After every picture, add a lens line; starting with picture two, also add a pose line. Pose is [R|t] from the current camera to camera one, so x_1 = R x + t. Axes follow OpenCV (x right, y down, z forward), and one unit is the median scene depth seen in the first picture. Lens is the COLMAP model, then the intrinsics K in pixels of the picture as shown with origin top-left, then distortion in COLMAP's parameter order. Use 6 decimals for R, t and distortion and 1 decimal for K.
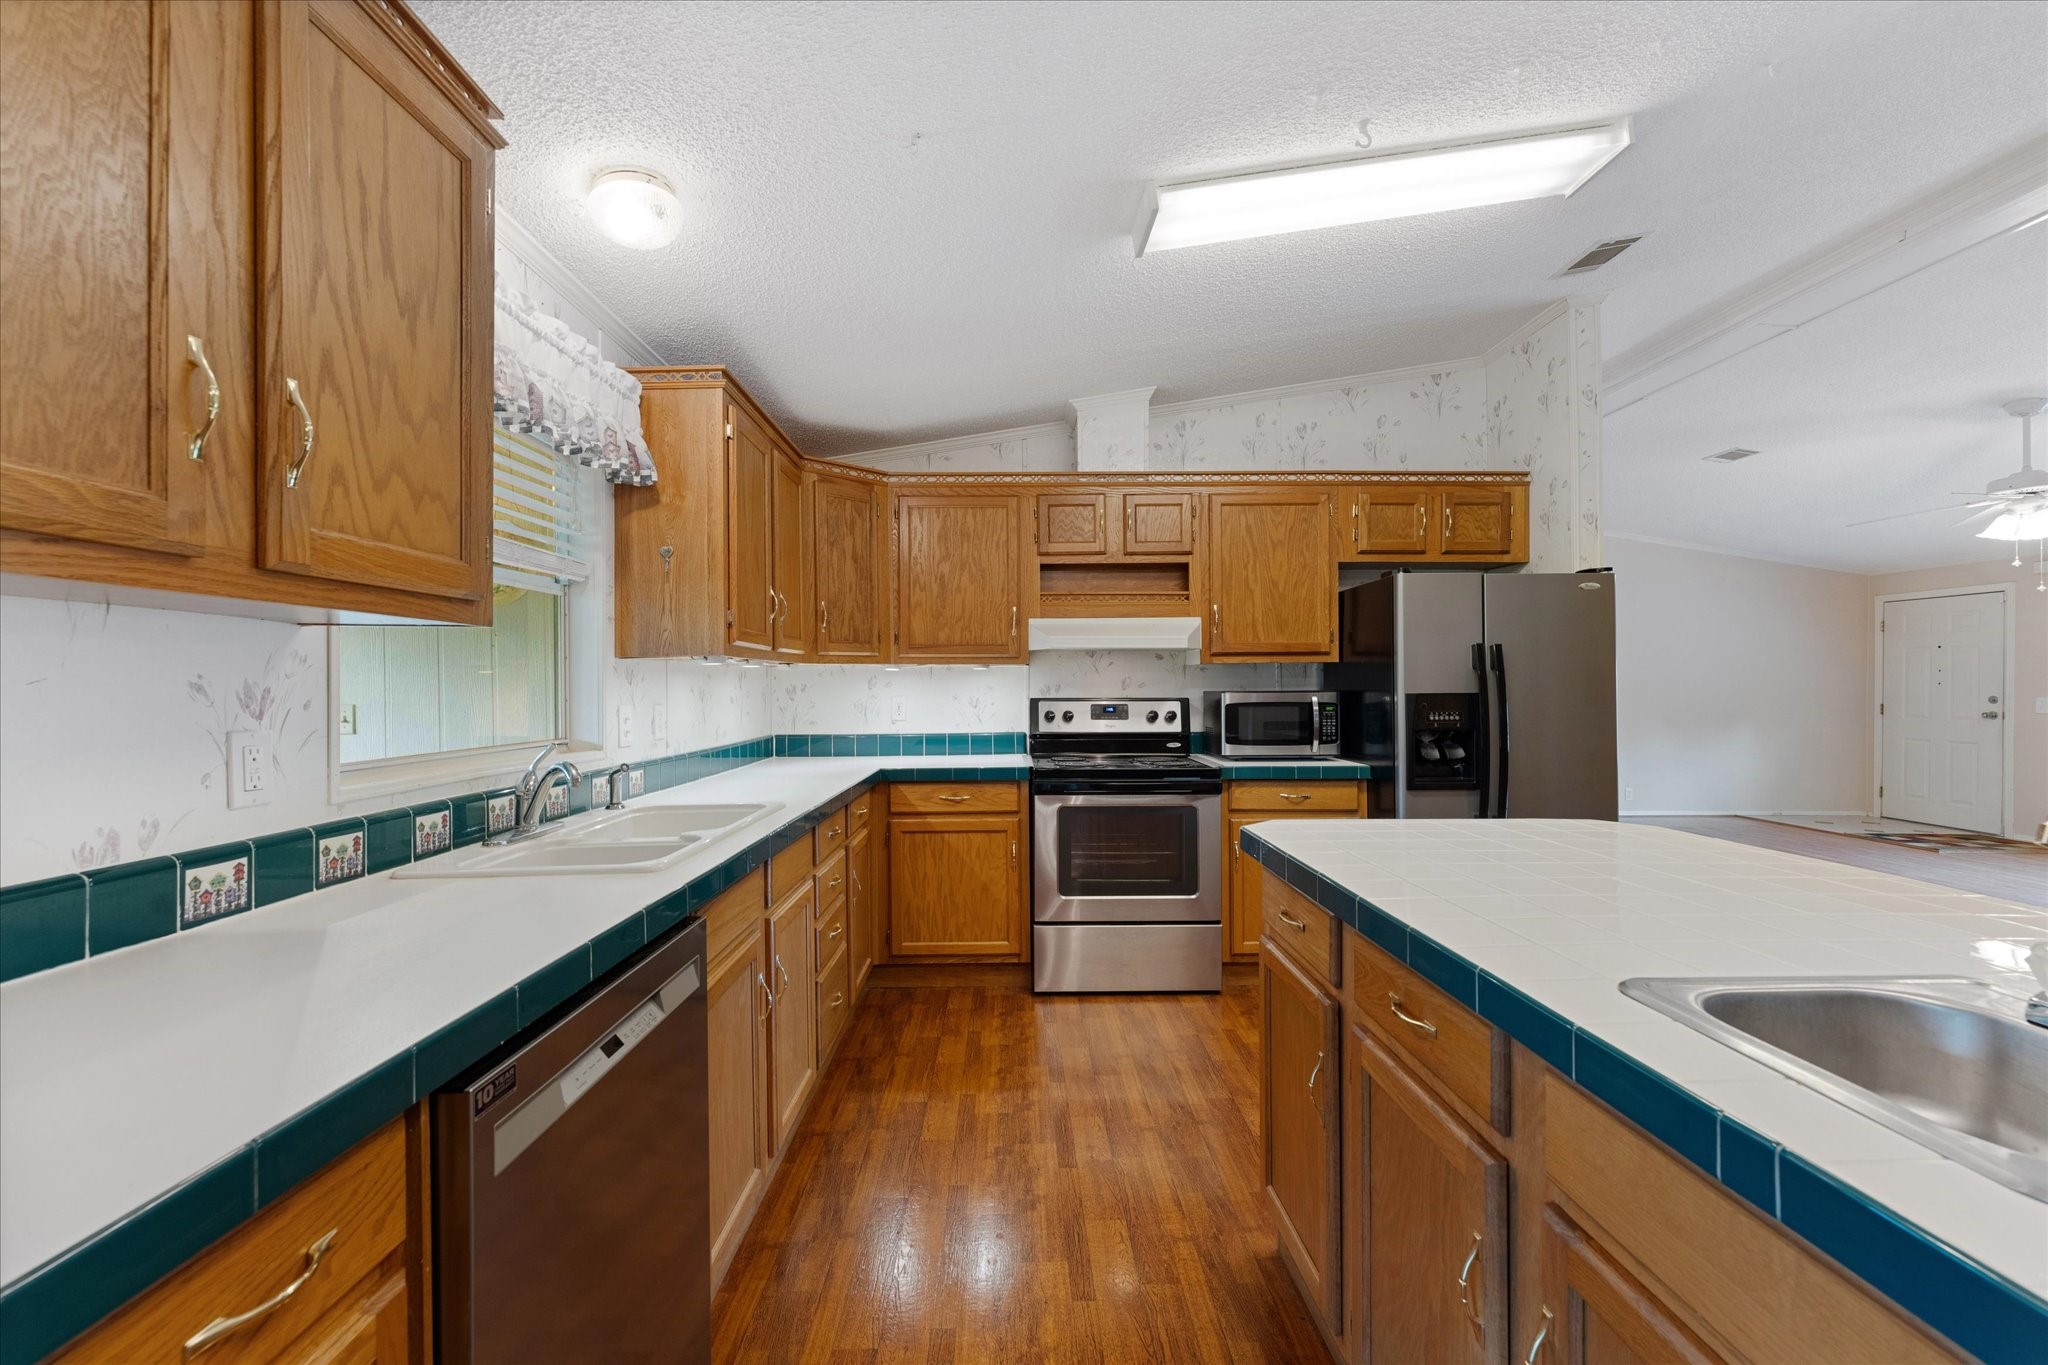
lens RADIAL K [[816.1, 0, 1022.3], [0, 816.1, 687.2], [0, 0, 1]] dist [-0.000348, 0.000205]
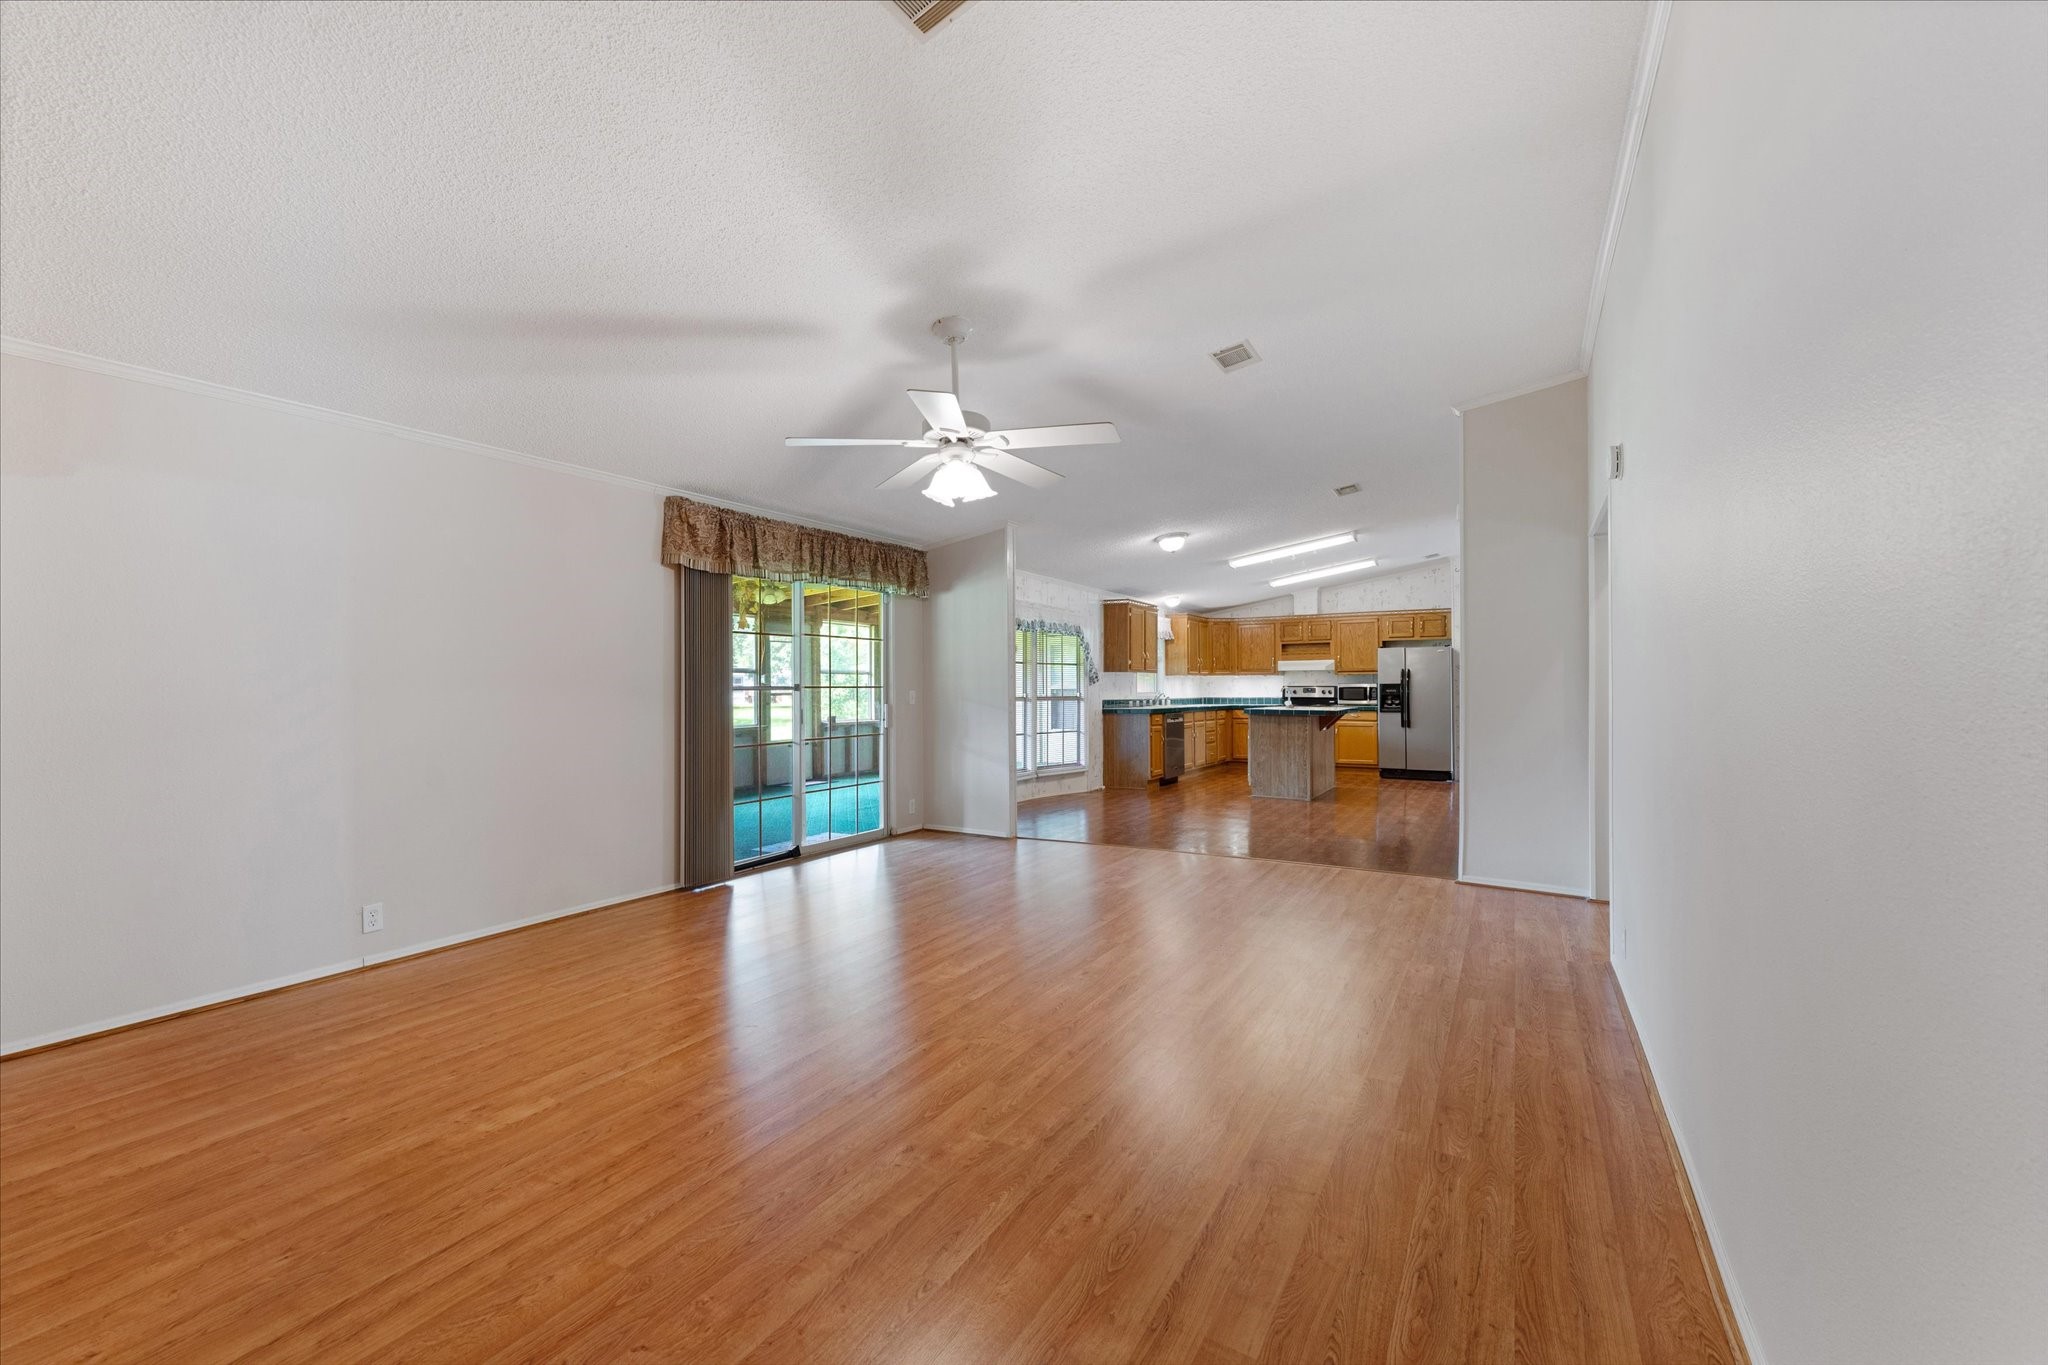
lens RADIAL K [[816.1, 0, 1019.8], [0, 816.1, 686.6], [0, 0, 1]] dist [-0.000348, 0.000205]
pose [[0.834448, 0.002696, -0.551080, 1.360265], [-0.003925, 0.999992, -0.001051, 0.035413], [0.551073, 0.003039, 0.834451, -3.293788]]
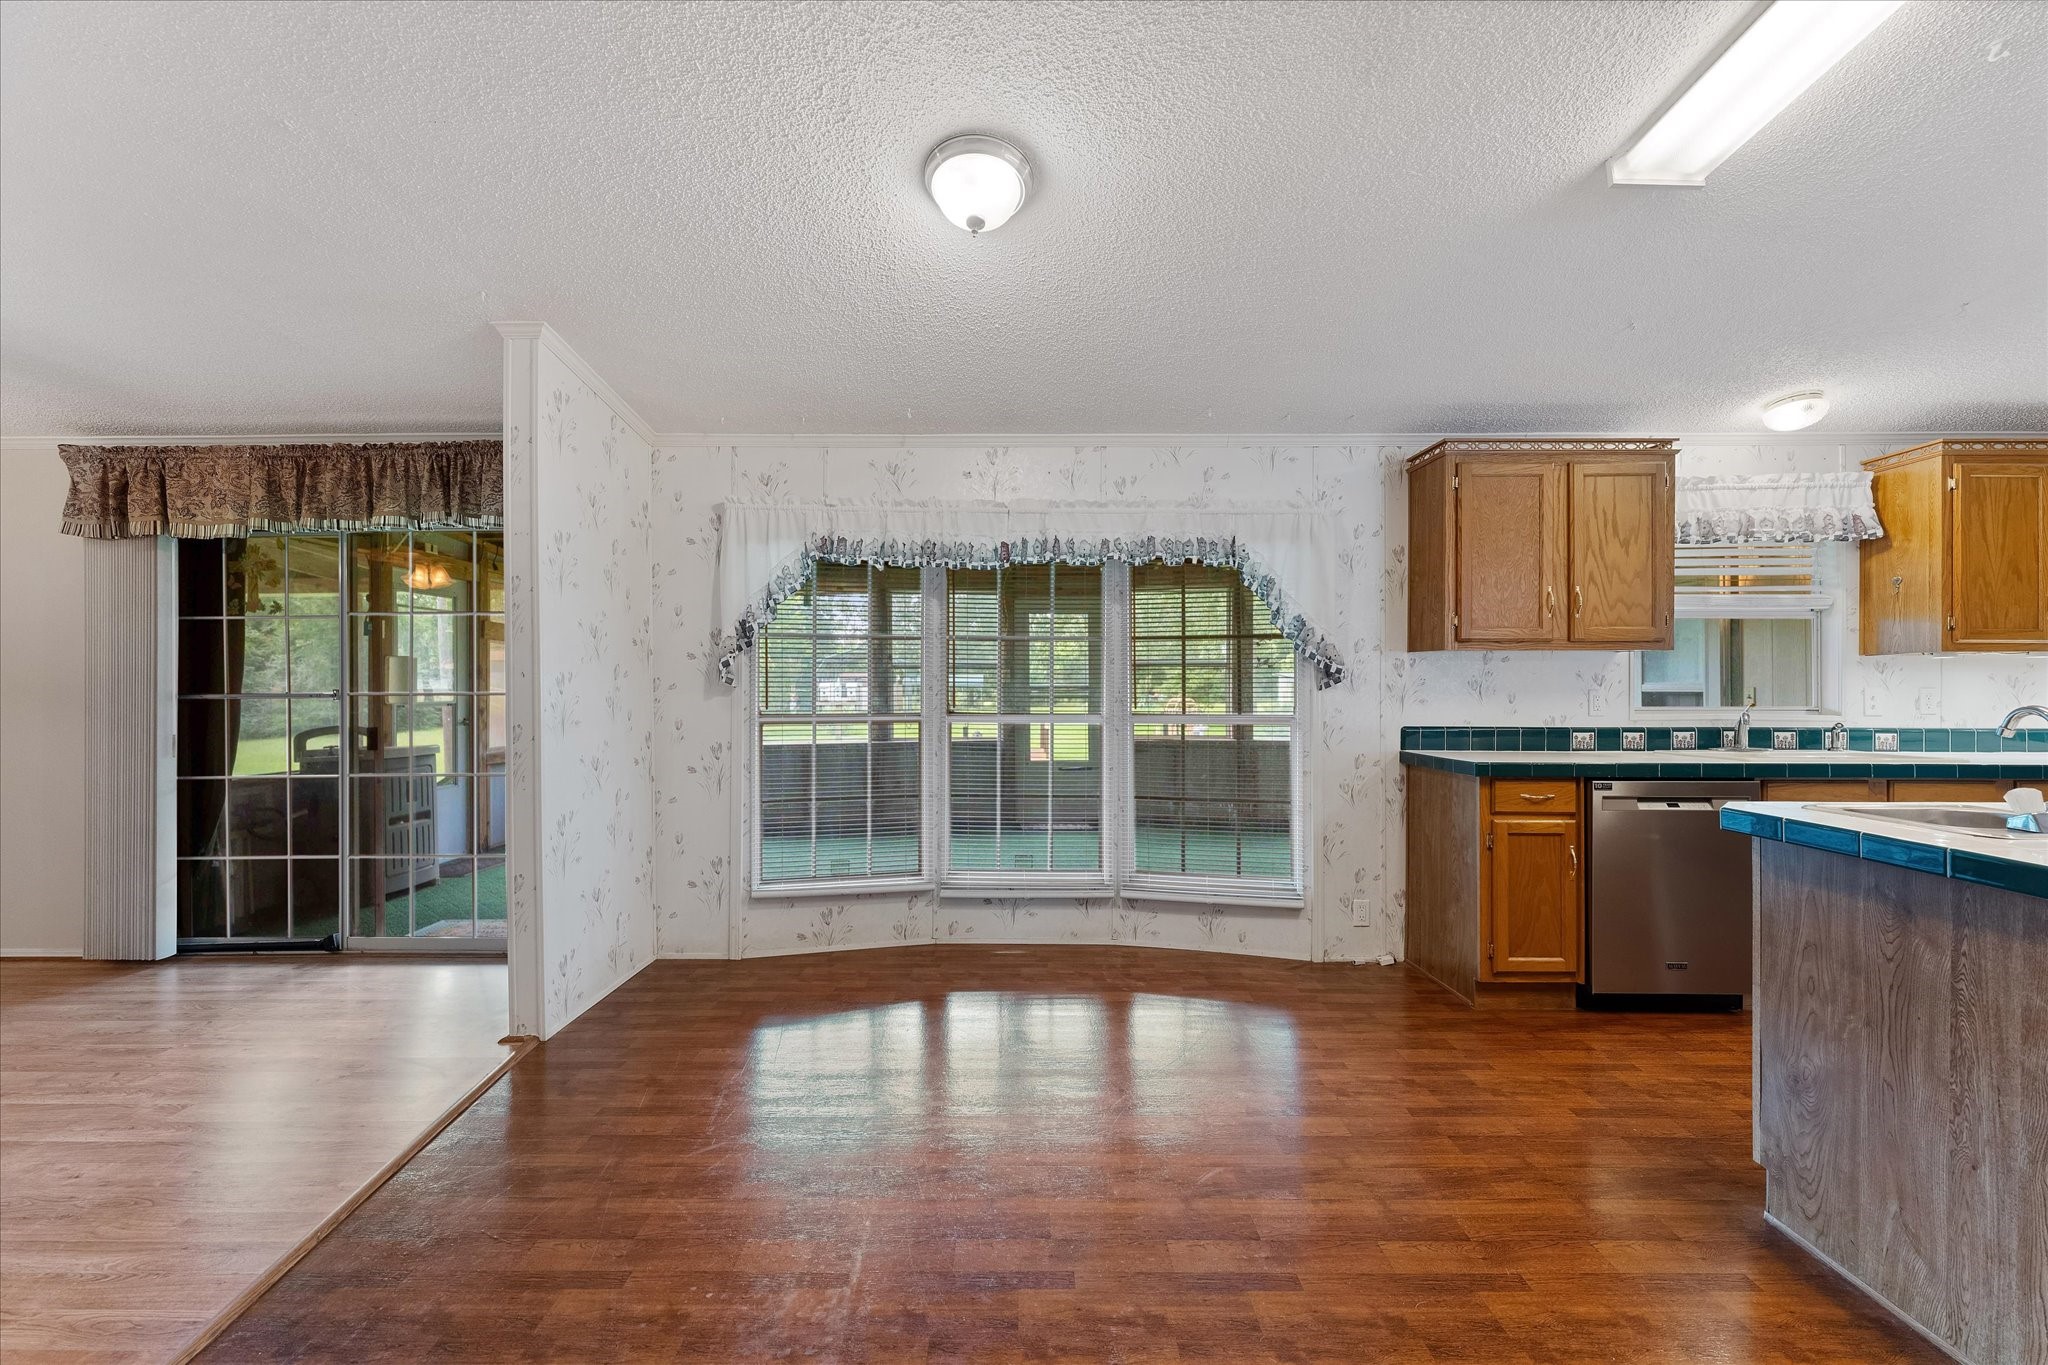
lens RADIAL K [[816.1, 0, 1030.3], [0, 816.1, 684.0], [0, 0, 1]] dist [-0.000348, 0.000205]
pose [[-0.031077, 0.010277, -0.999464, 1.034180], [0.000821, 0.999947, 0.010256, 0.000260], [0.999517, -0.000502, -0.031084, -0.475094]]
